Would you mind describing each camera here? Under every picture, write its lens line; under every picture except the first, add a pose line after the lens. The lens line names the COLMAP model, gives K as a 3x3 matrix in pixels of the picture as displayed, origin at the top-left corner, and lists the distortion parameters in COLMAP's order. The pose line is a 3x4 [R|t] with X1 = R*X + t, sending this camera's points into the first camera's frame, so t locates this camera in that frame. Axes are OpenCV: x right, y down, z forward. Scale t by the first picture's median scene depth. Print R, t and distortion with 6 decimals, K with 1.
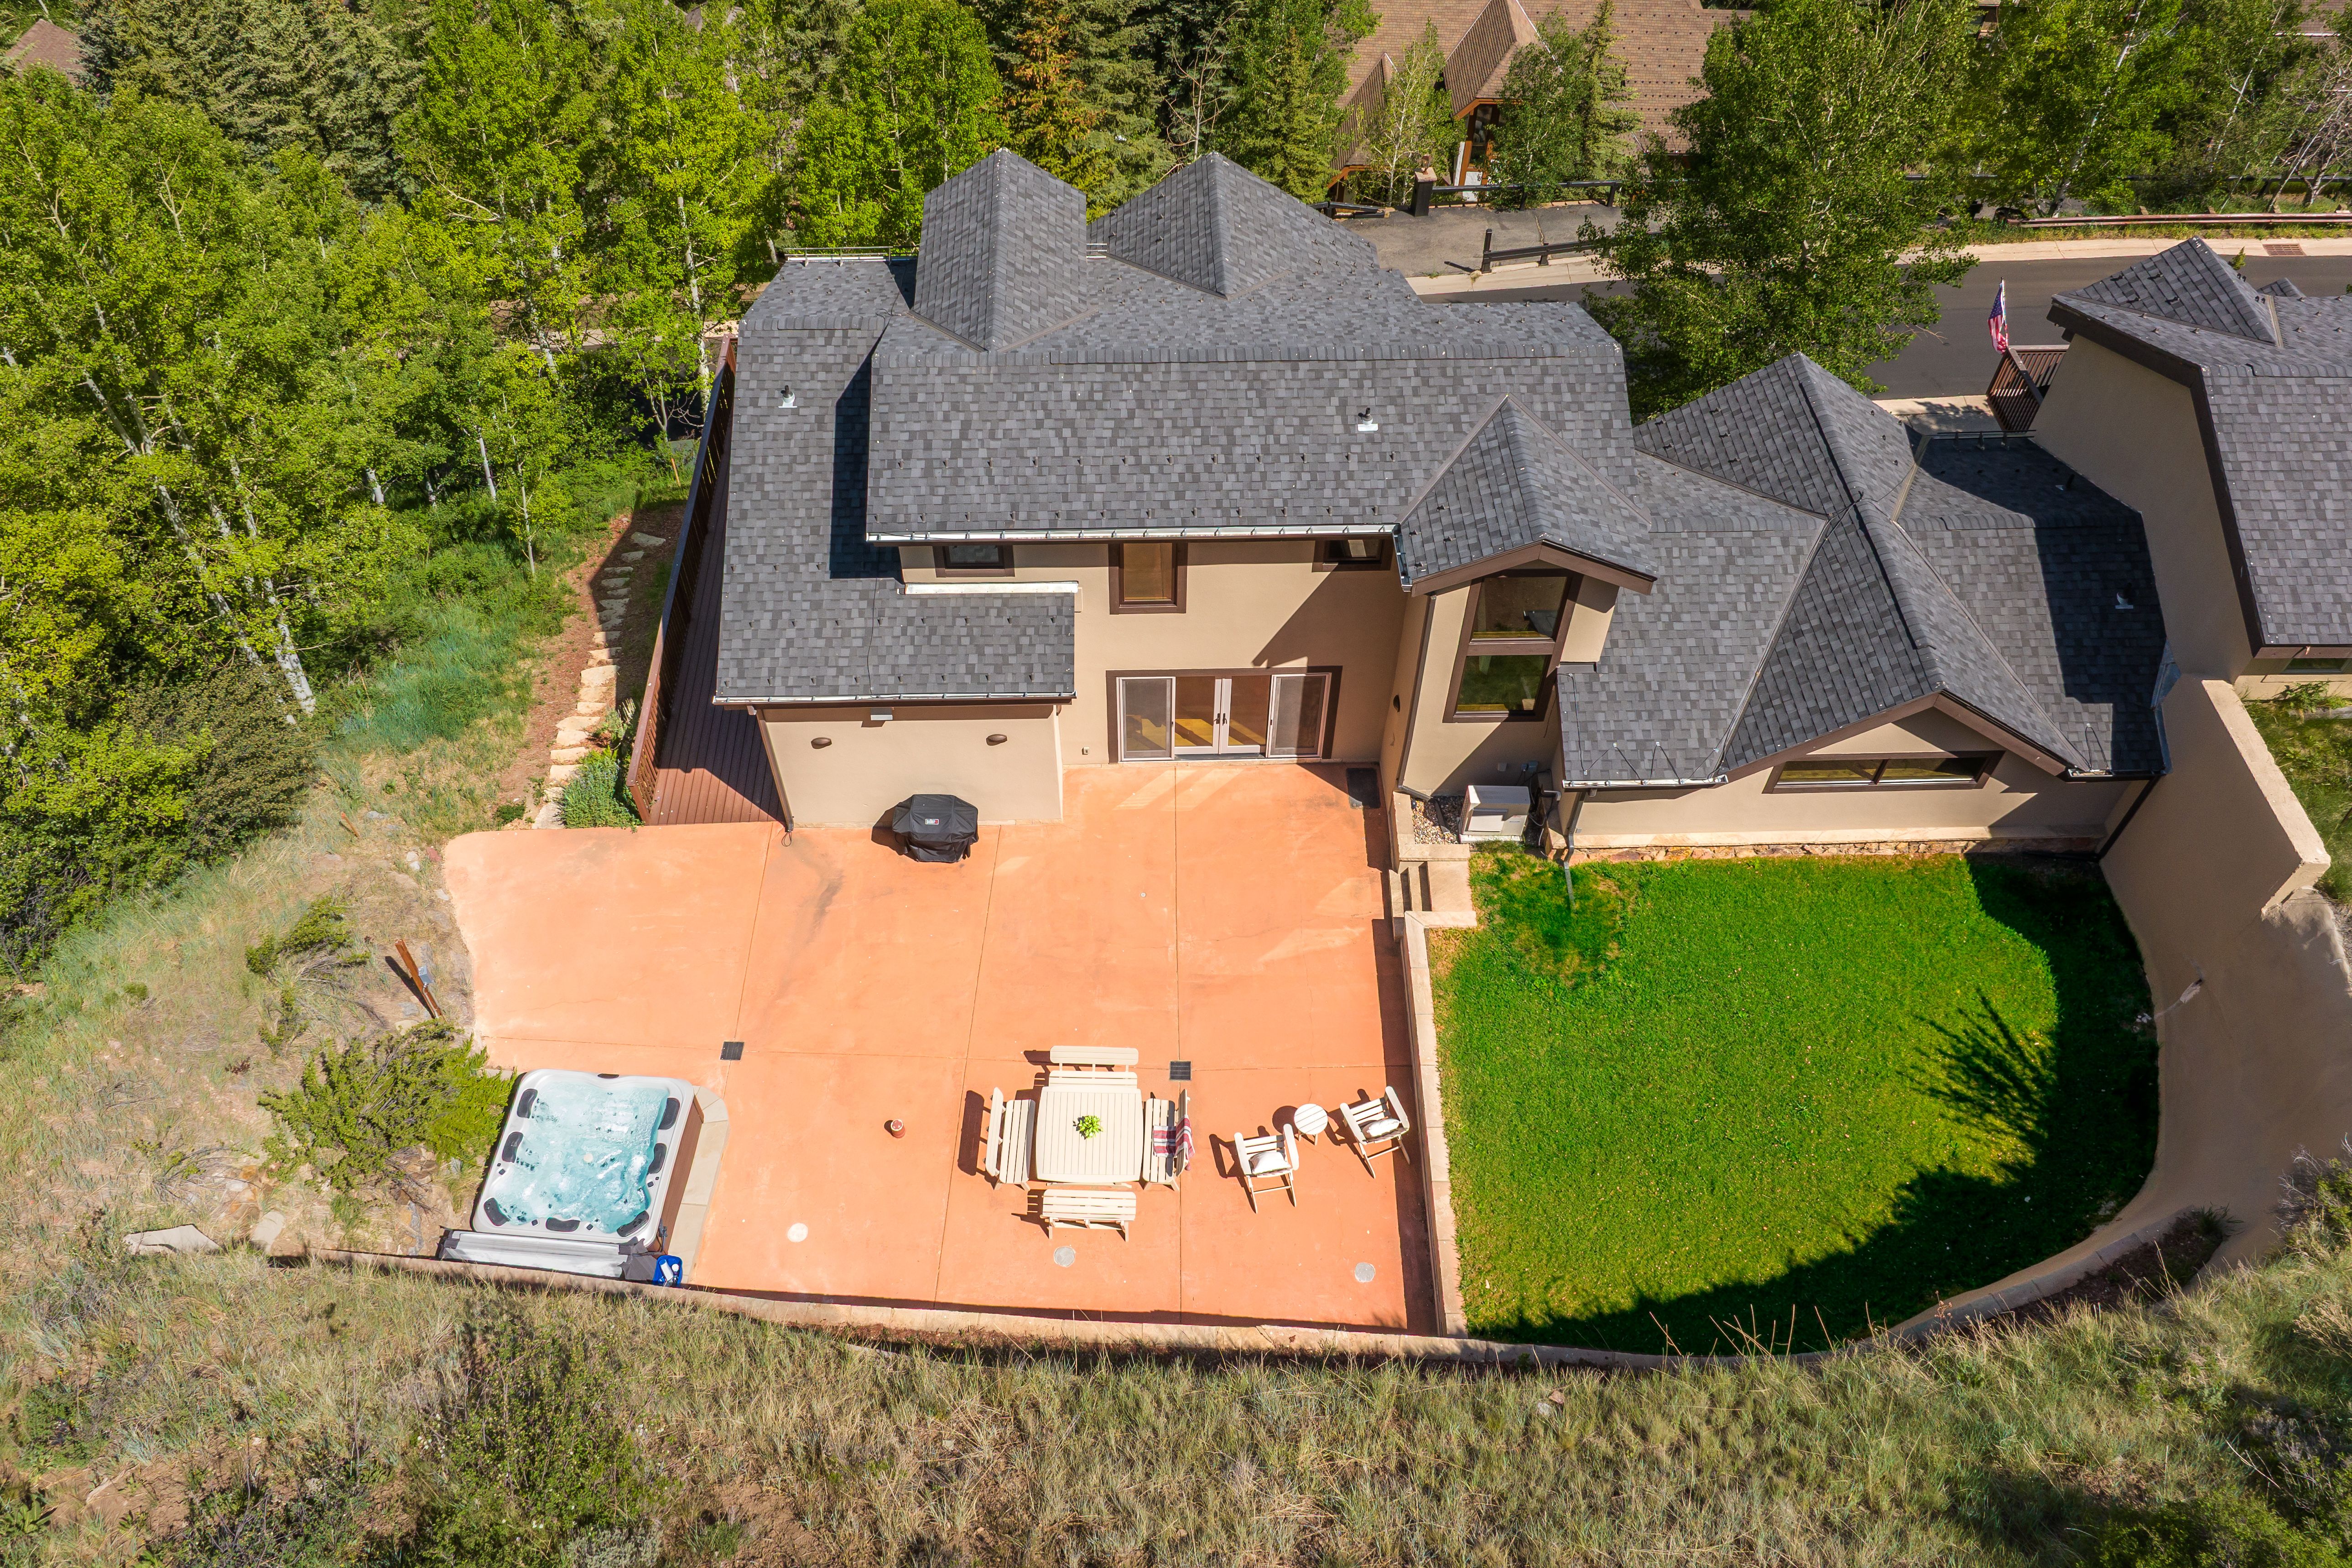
lens RADIAL K [[1687.4, 0, 1176.0], [0, 1687.4, 784.0], [0, 0, 1]] dist [0.000240, -0.044853]
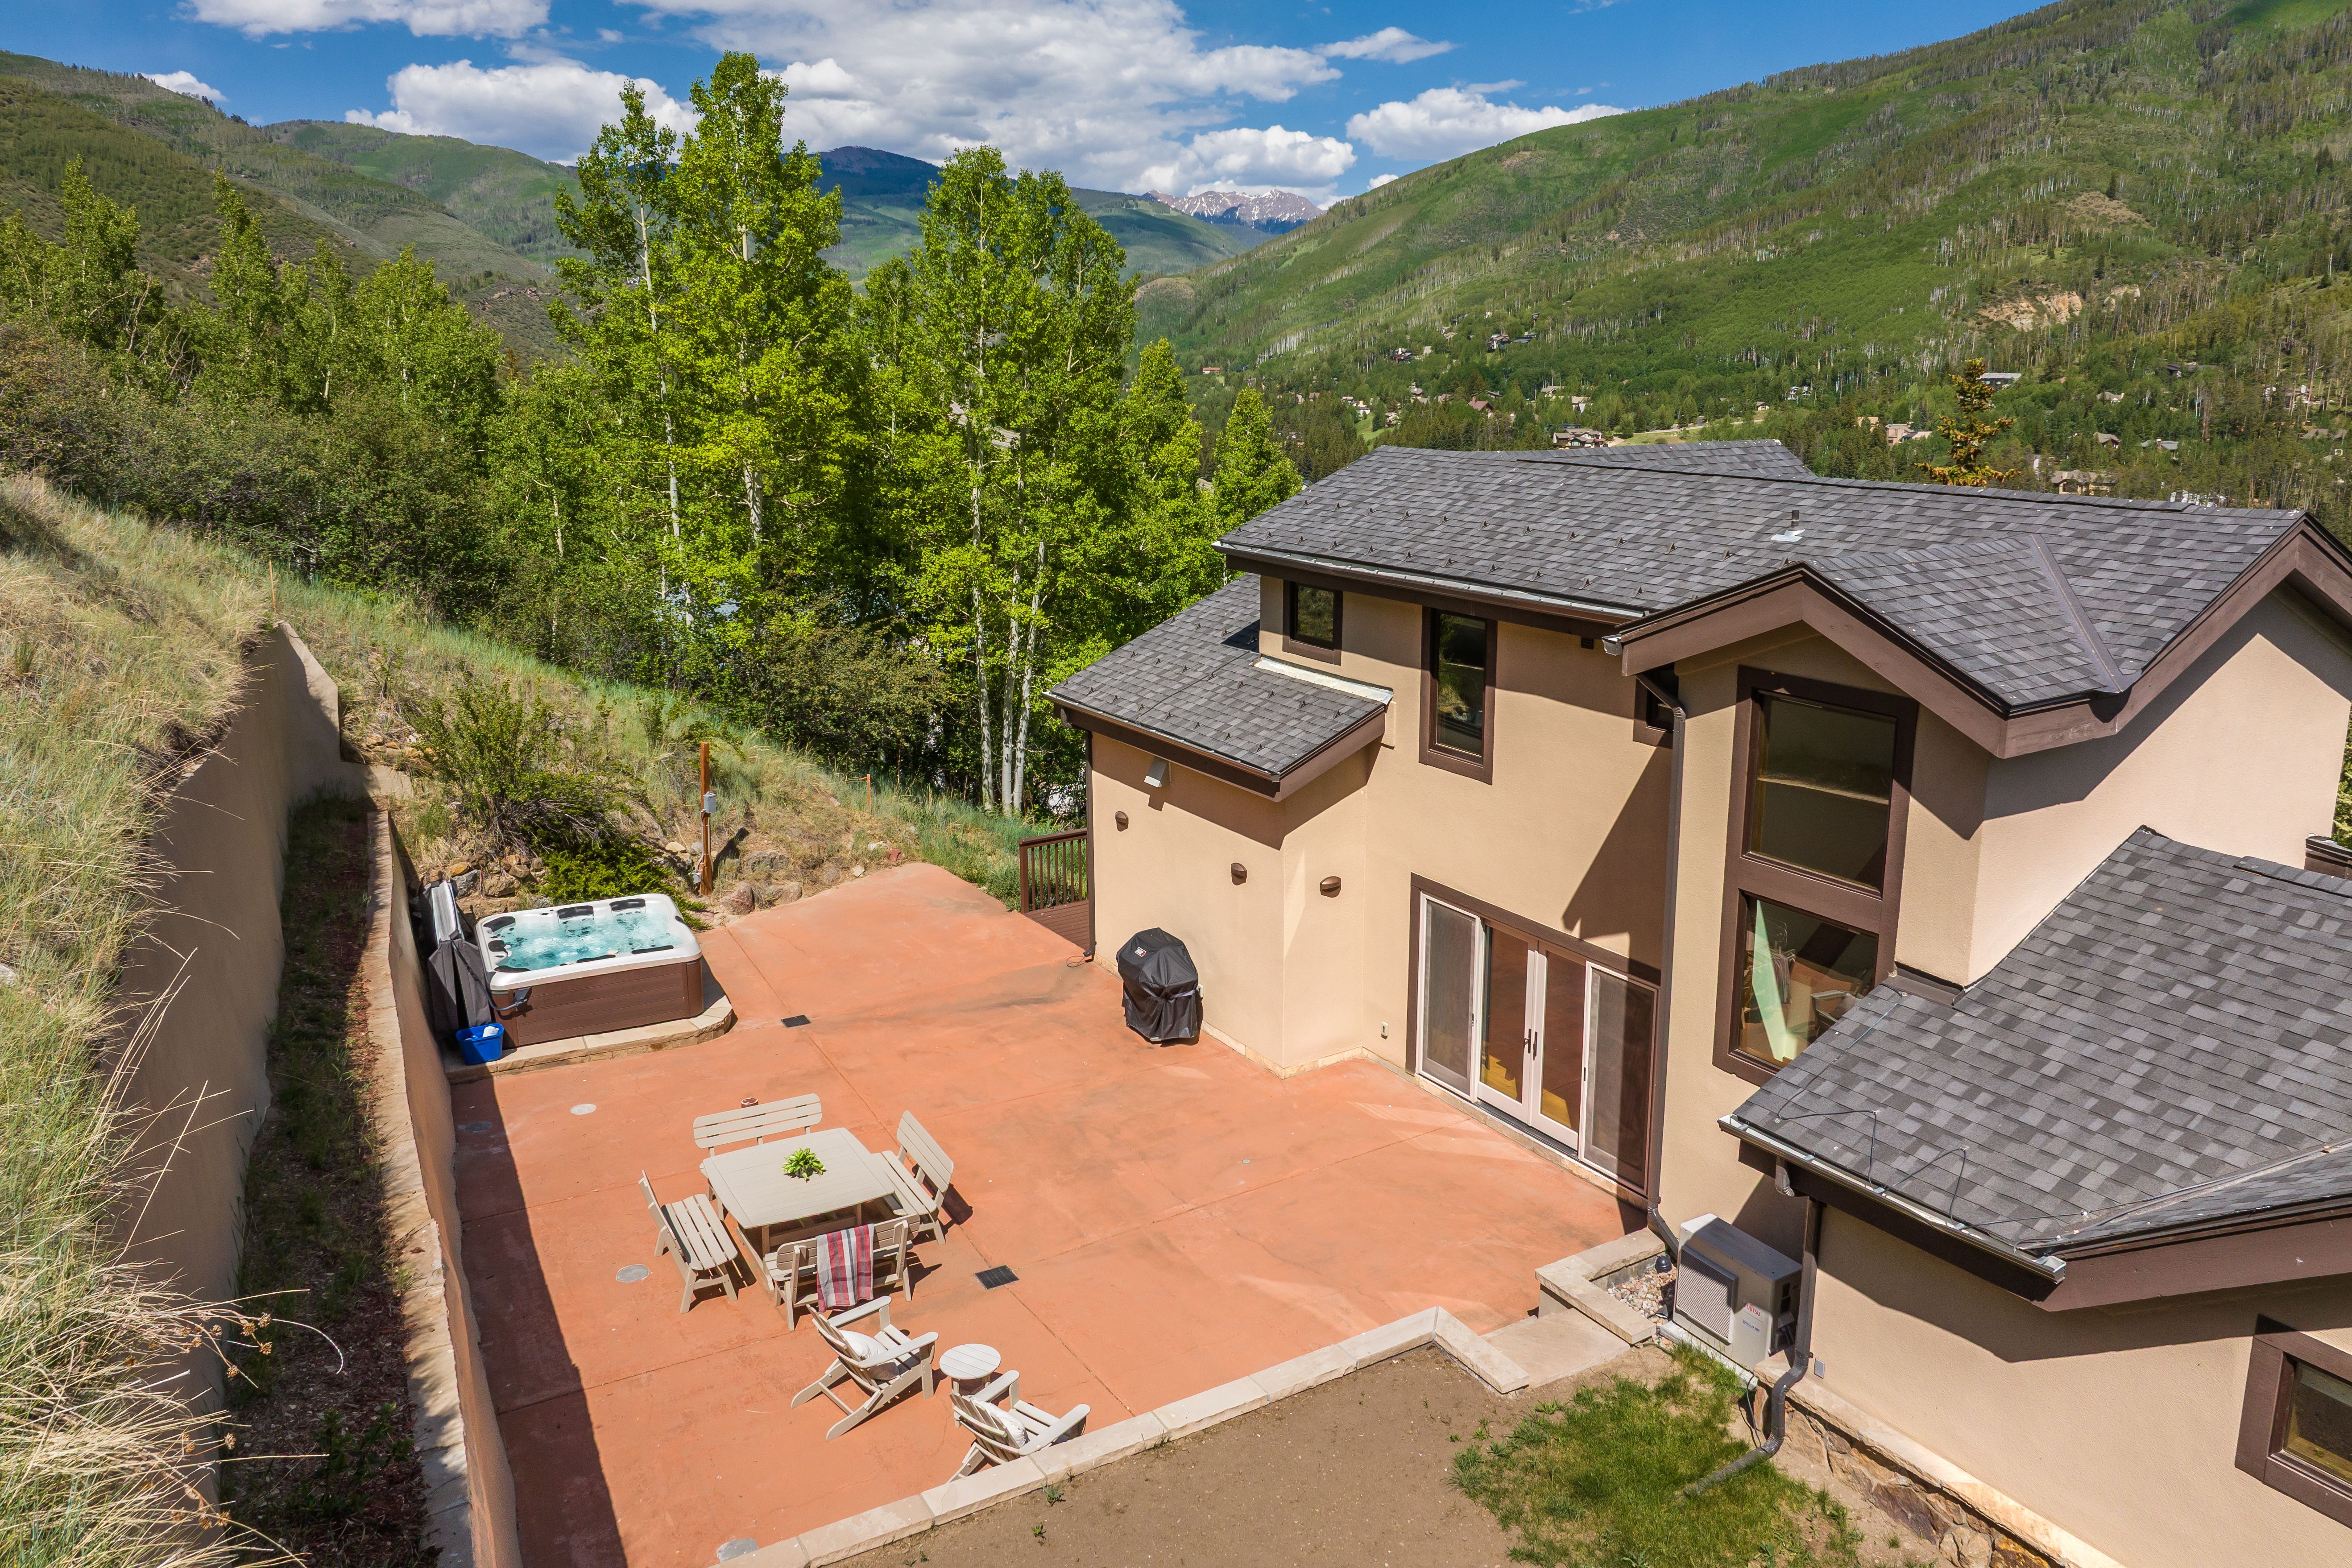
lens RADIAL K [[1687.3, 0, 1176.0], [0, 1687.3, 784.0], [0, 0, 1]] dist [0.000240, -0.044853]
pose [[0.499829, 0.203609, -0.841852, 0.489165], [-0.678493, 0.696186, -0.234460, 0.136798], [0.538348, 0.688381, 0.486121, 0.579548]]
